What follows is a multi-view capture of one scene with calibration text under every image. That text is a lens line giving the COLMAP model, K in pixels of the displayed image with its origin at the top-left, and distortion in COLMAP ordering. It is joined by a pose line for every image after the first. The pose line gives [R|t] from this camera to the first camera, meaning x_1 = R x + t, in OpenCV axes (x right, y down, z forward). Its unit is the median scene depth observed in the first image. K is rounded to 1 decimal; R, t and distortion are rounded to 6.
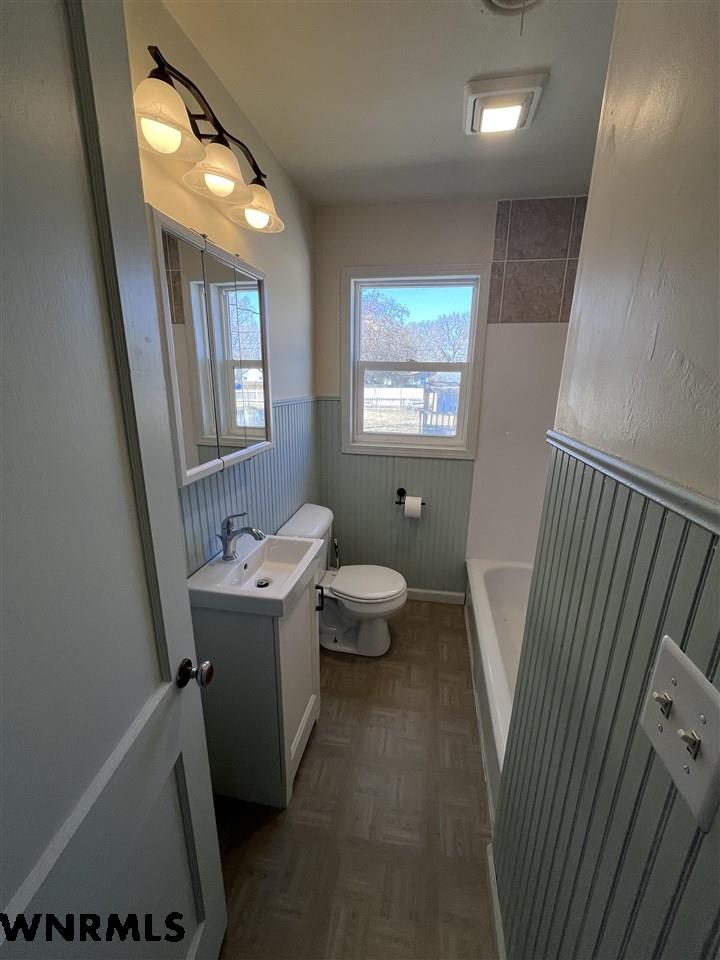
lens RADIAL K [[386.7, 0, 360.2], [0, 386.7, 482.9], [0, 0, 1]] dist [-0.001950, -0.000001]
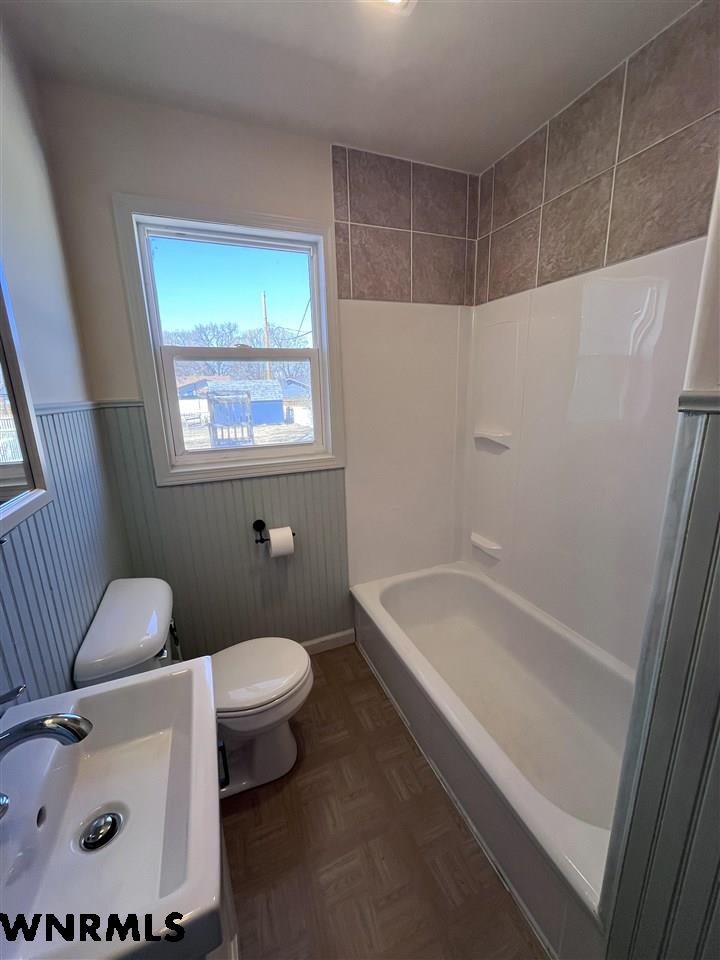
lens RADIAL K [[386.7, 0, 361.2], [0, 386.7, 482.5], [0, 0, 1]] dist [-0.001950, -0.000001]
pose [[0.838971, -0.162824, 0.519246, -0.102670], [0.179529, 0.983581, 0.018356, -0.036087], [-0.513709, 0.077820, 0.854428, 0.282962]]
